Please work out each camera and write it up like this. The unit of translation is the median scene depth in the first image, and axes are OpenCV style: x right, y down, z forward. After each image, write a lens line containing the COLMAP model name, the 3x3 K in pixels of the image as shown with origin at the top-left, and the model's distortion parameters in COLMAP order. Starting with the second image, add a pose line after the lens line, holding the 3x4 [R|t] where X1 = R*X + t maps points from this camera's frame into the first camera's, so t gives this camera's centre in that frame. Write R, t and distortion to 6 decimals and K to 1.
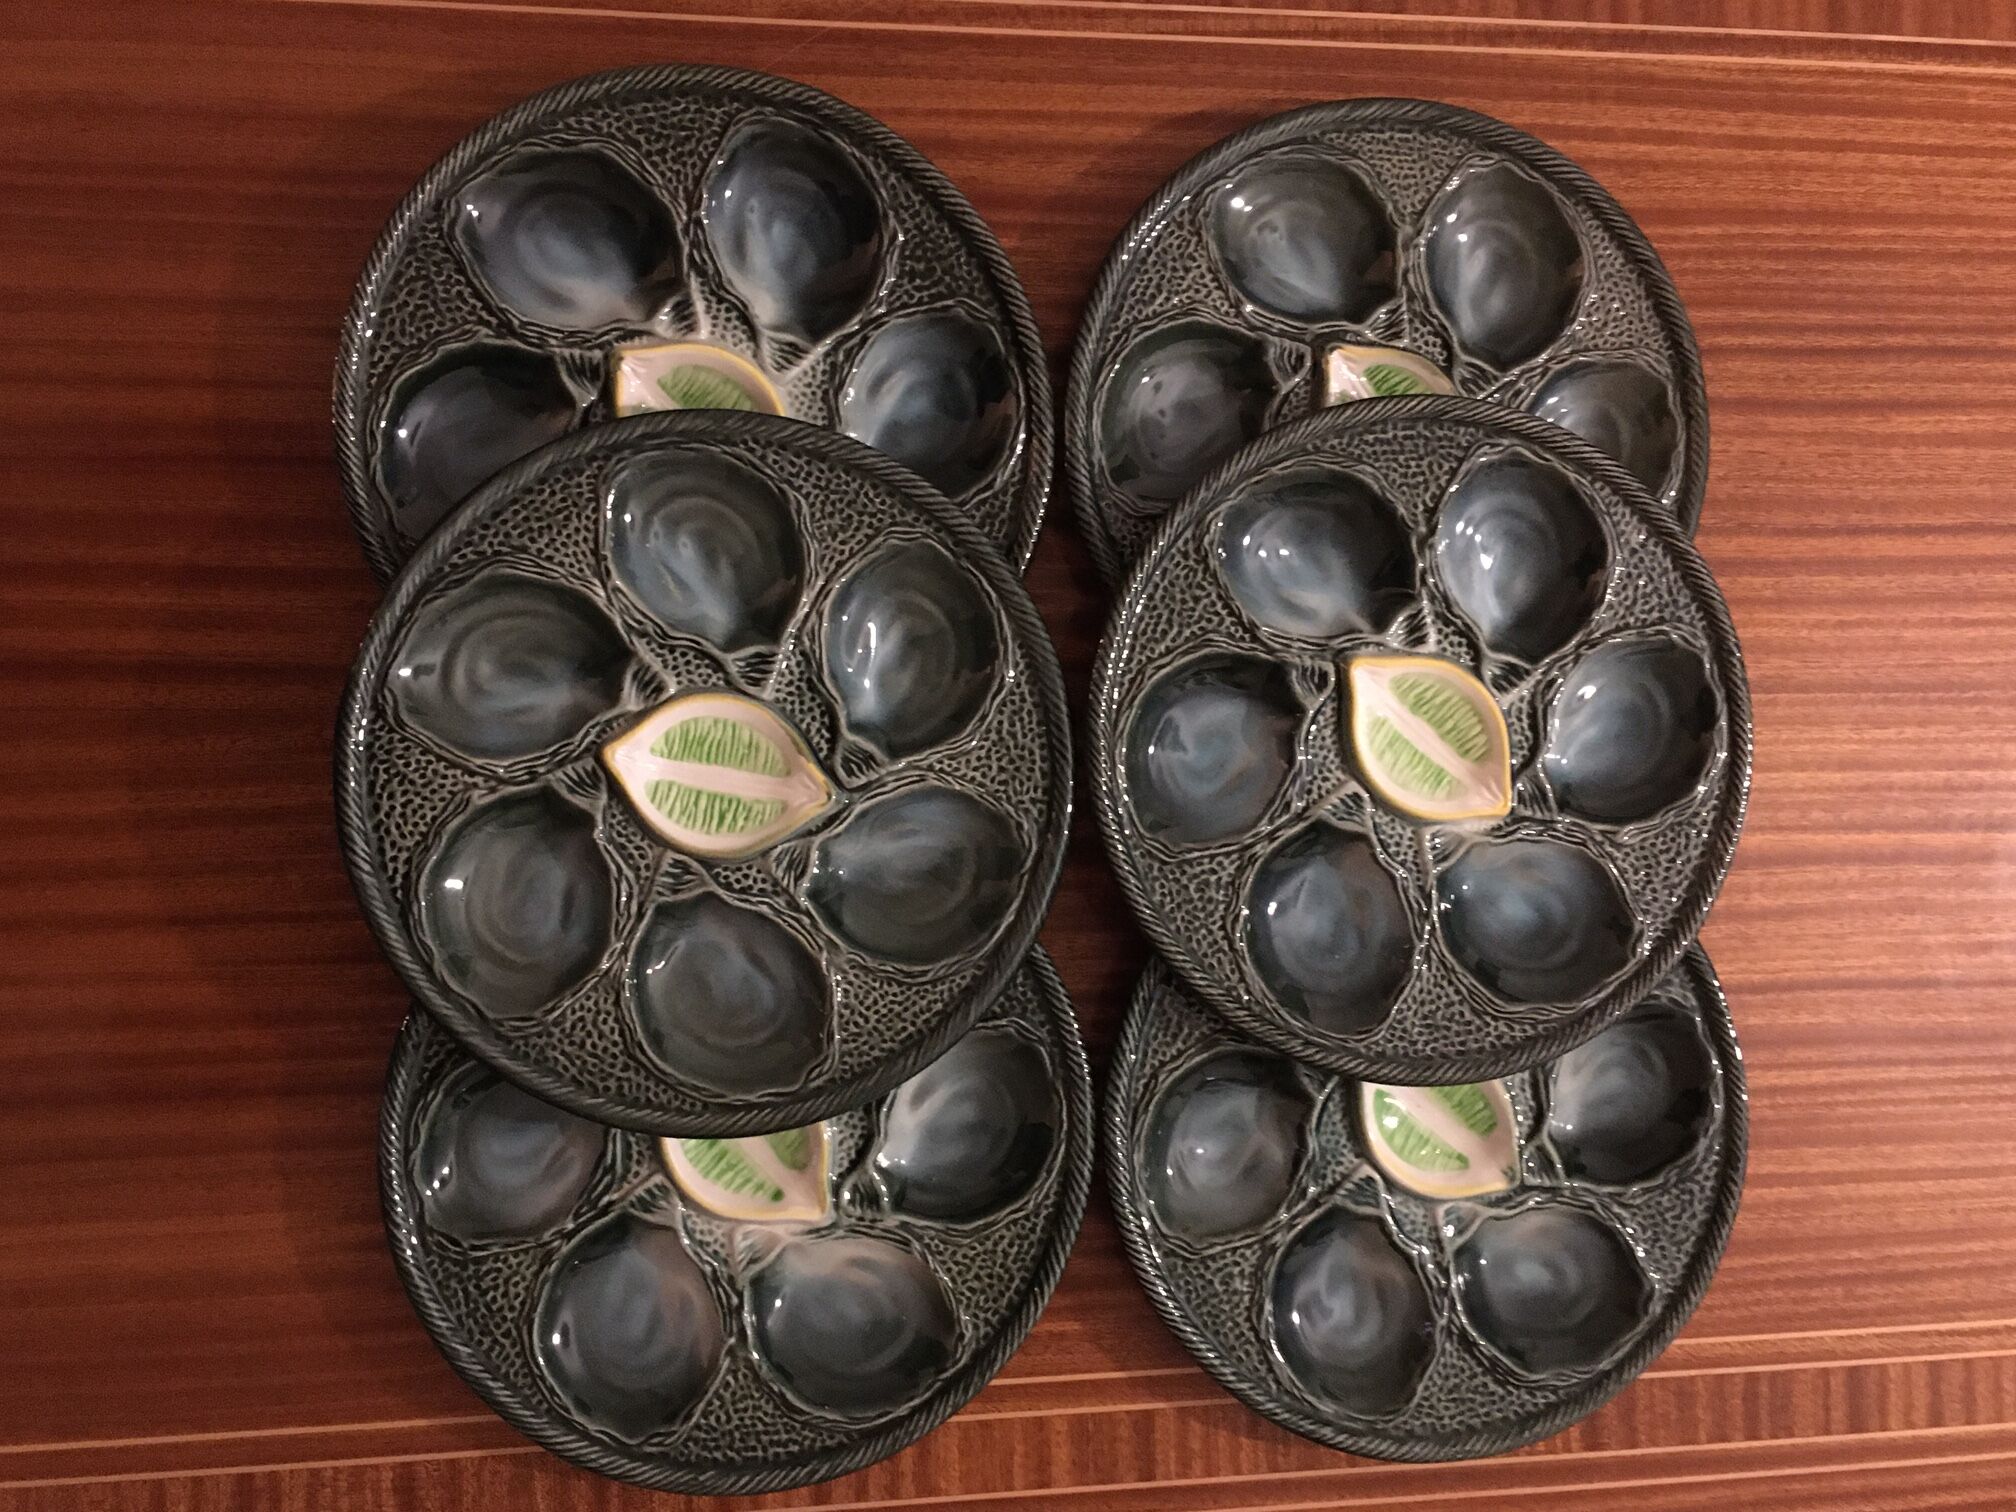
lens RADIAL K [[1783.2, 0, 1002.9], [0, 1783.2, 750.9], [0, 0, 1]] dist [0.060073, -0.097870]
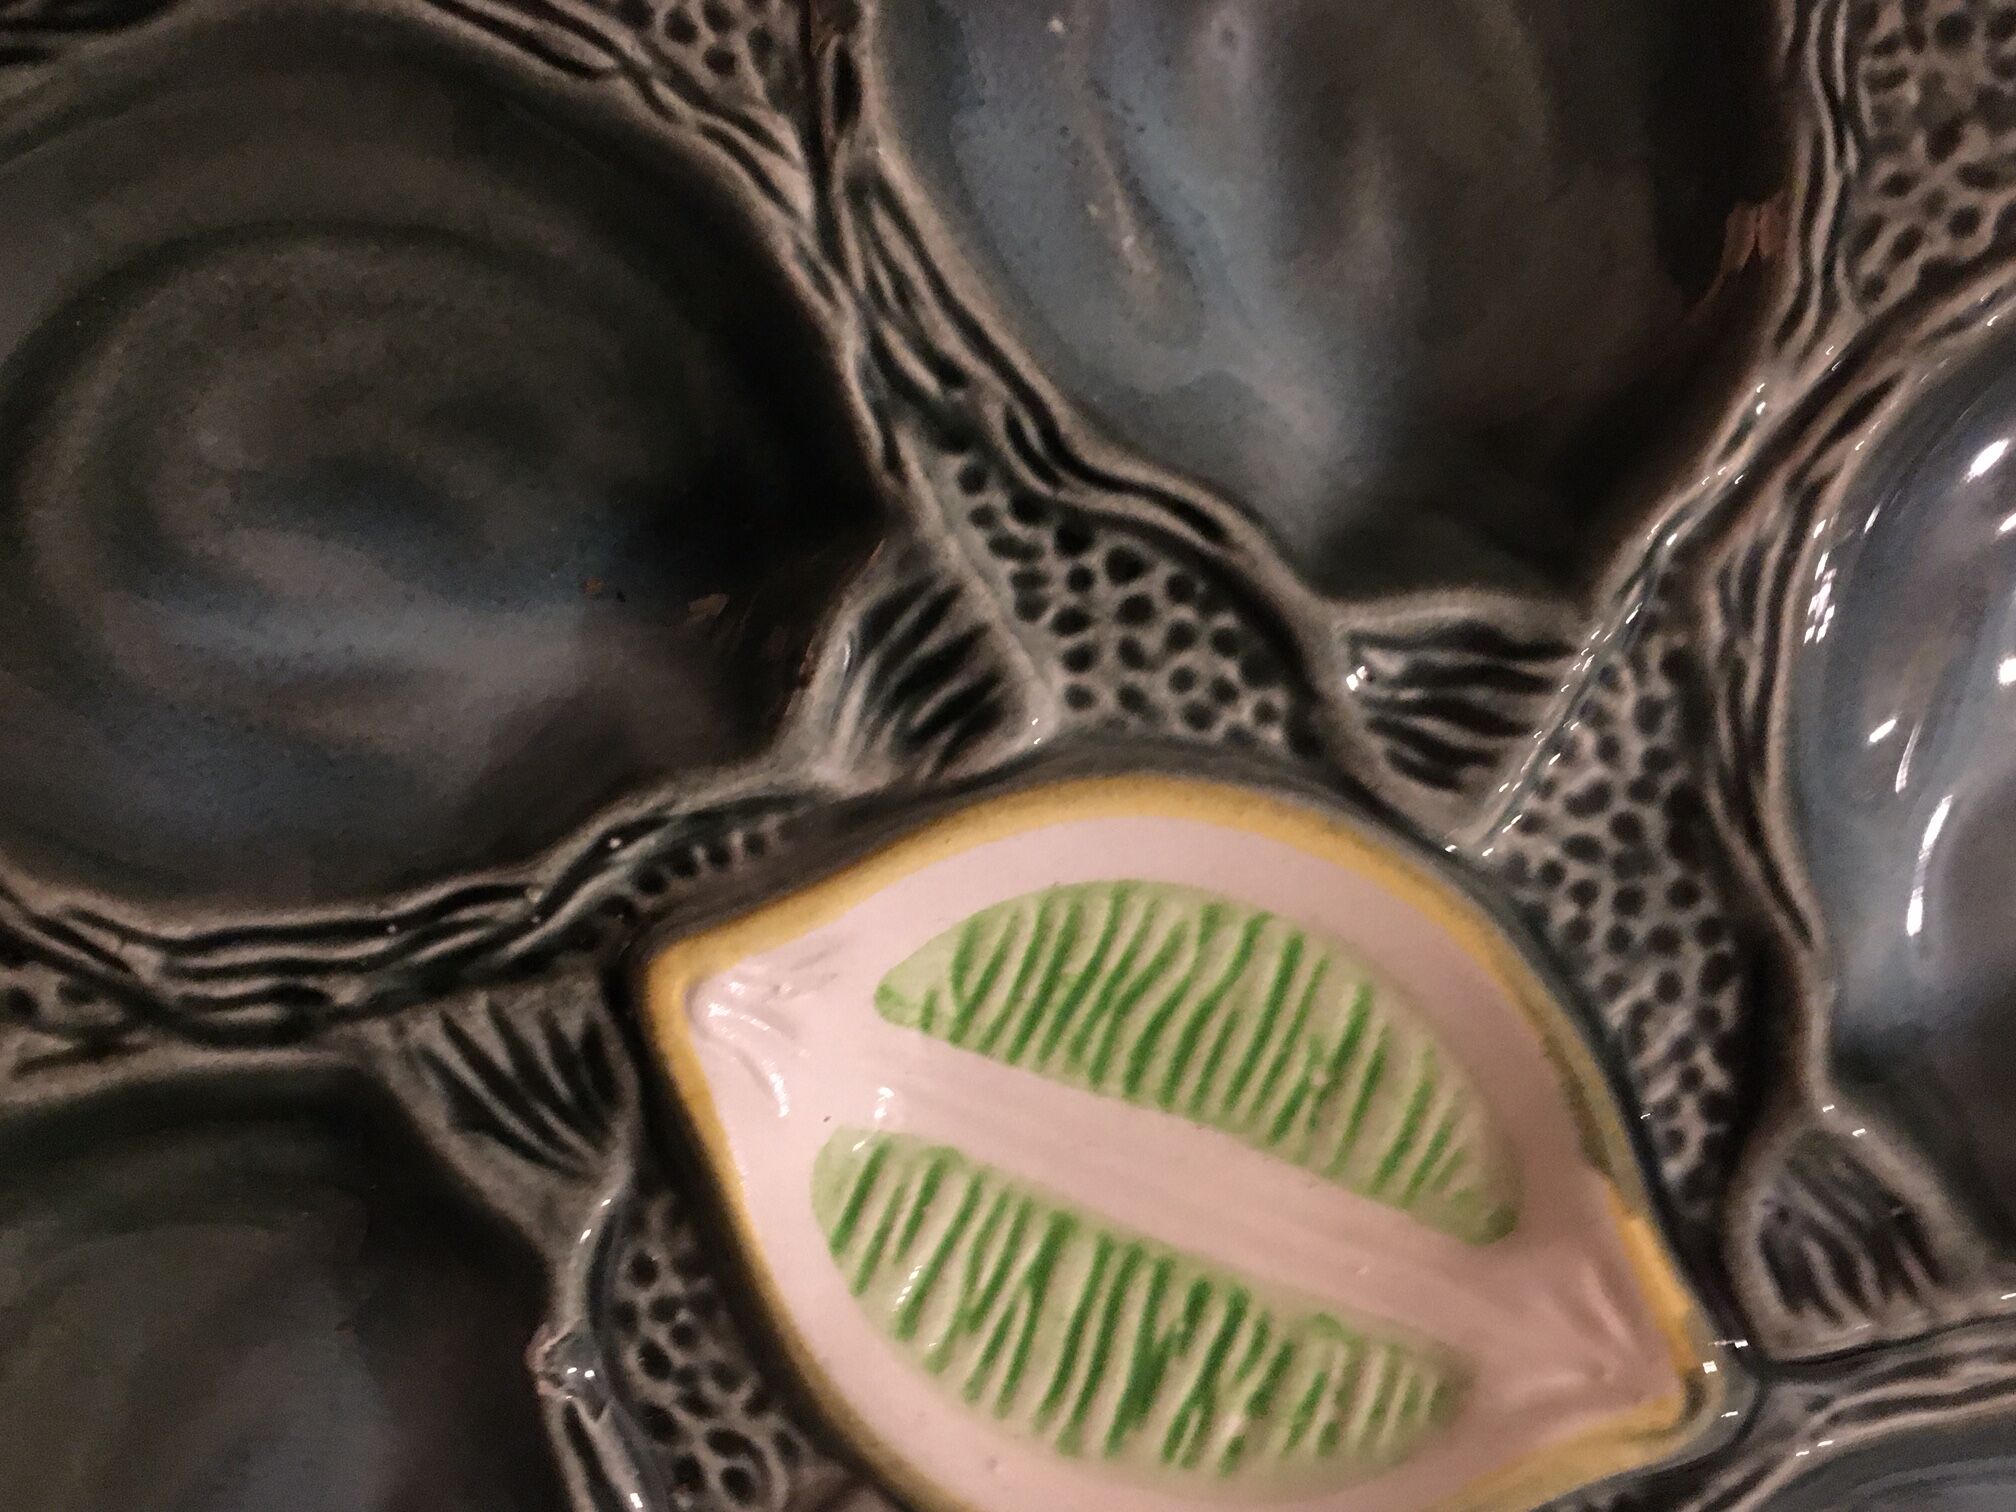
lens RADIAL K [[1783.2, 0, 1002.9], [0, 1783.2, 750.9], [0, 0, 1]] dist [0.060073, -0.097870]
pose [[0.972131, 0.196536, -0.127809, -0.161154], [-0.195540, 0.980483, 0.020425, -0.034481], [0.129329, 0.005136, 0.991588, 0.790917]]
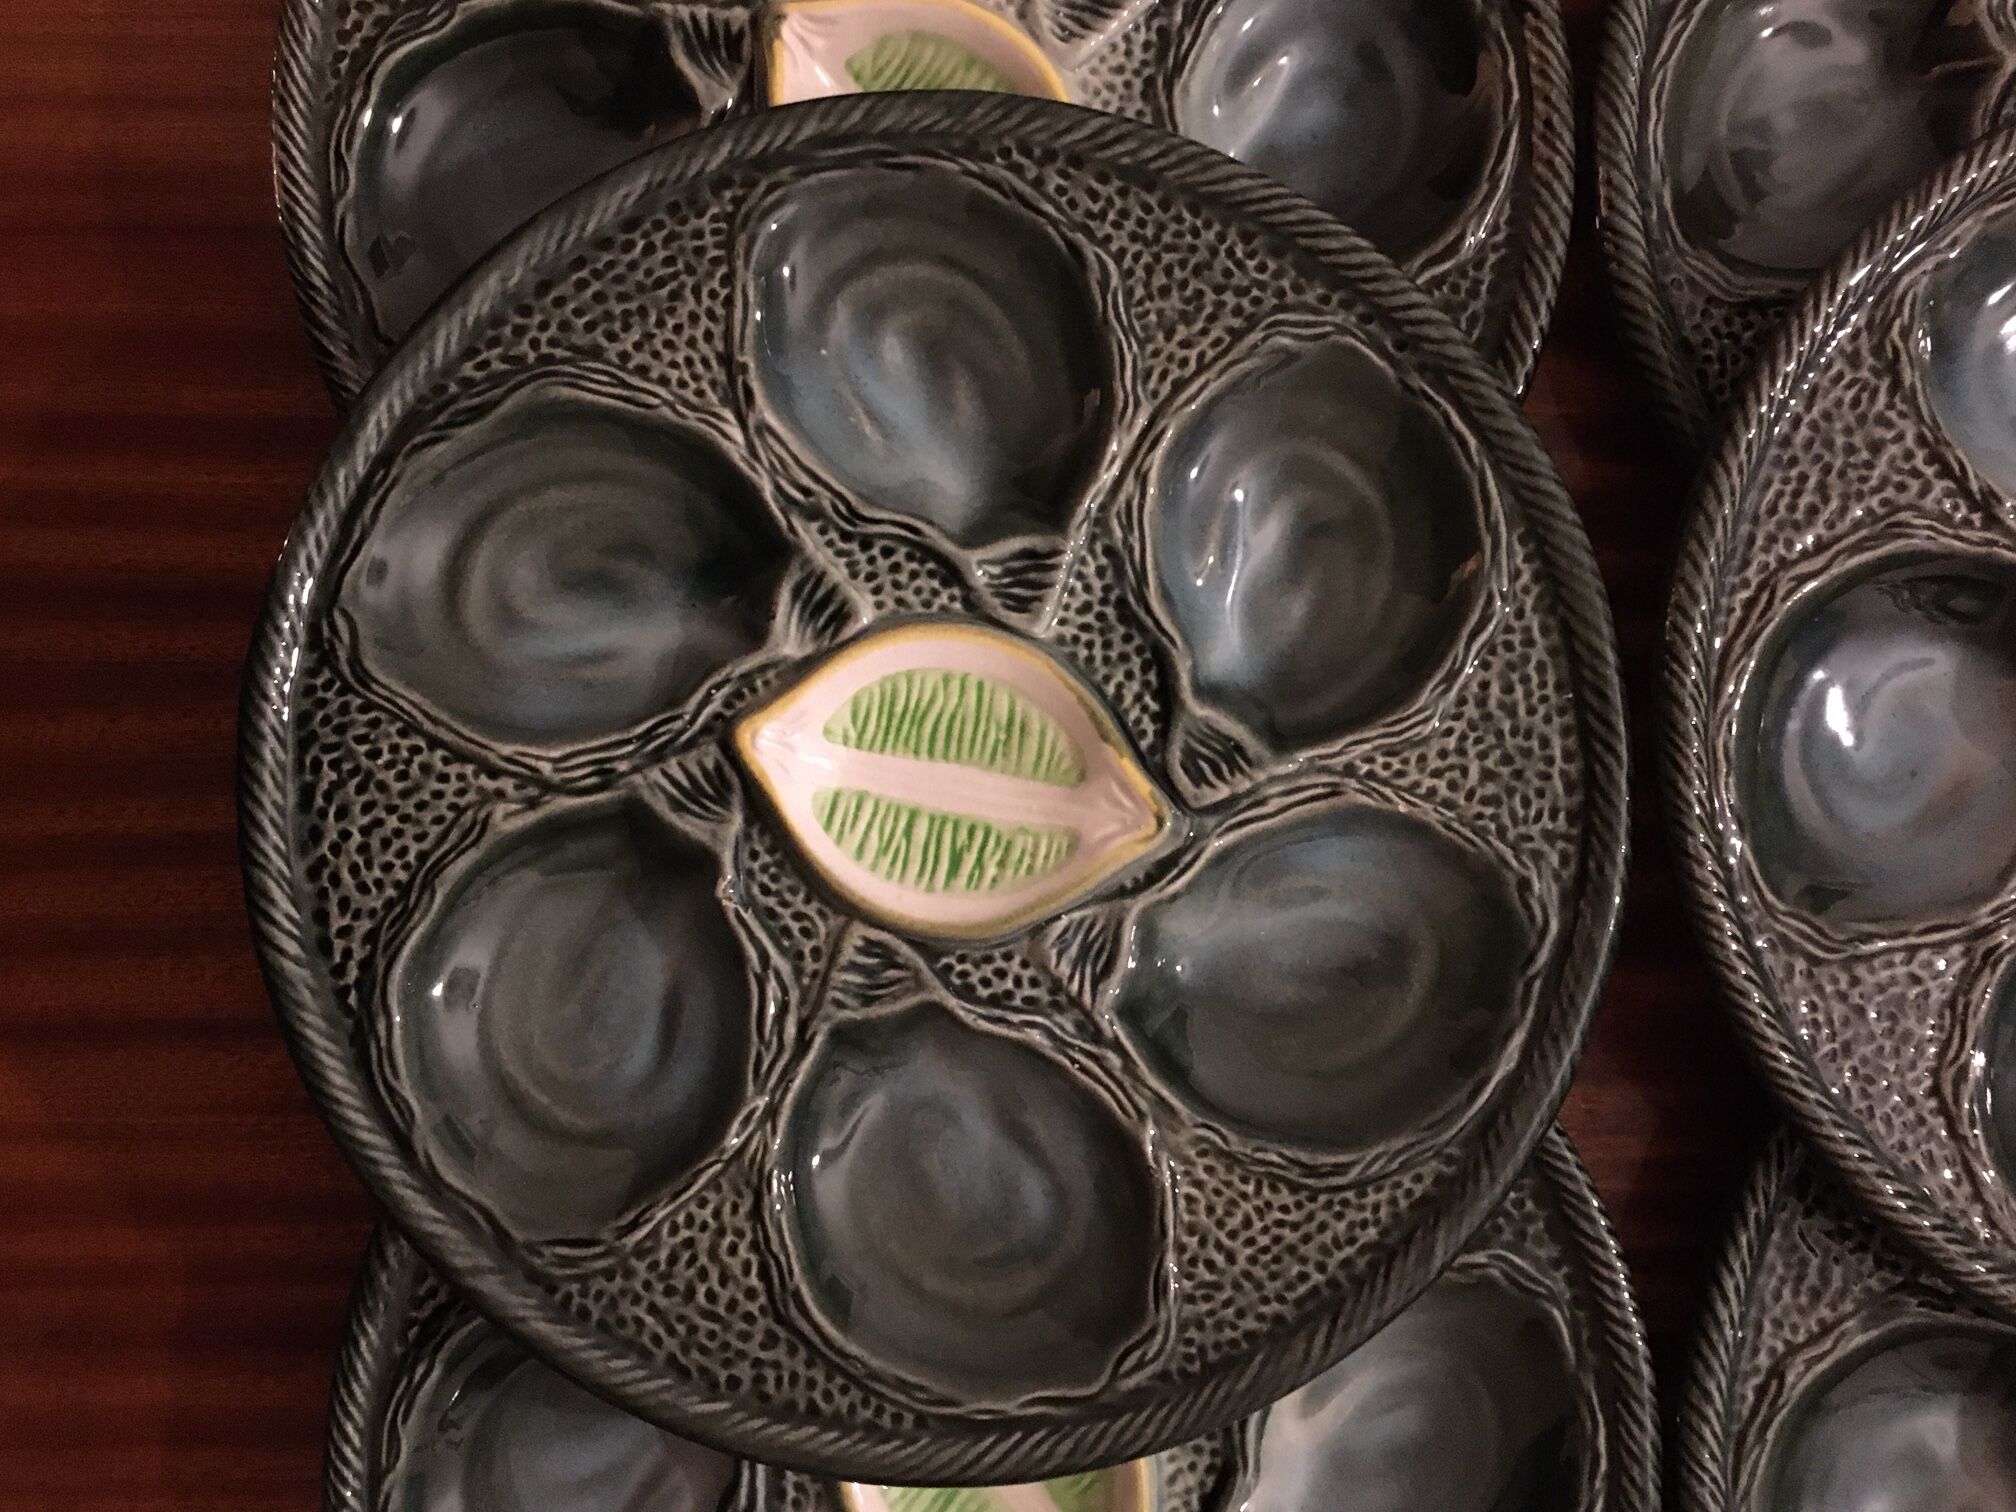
lens RADIAL K [[1783.2, 0, 1002.9], [0, 1783.2, 750.9], [0, 0, 1]] dist [0.060073, -0.097870]
pose [[0.993171, 0.003852, -0.116606, -0.082210], [-0.007394, 0.999524, -0.029953, 0.020573], [0.116435, 0.030610, 0.992727, 0.477107]]
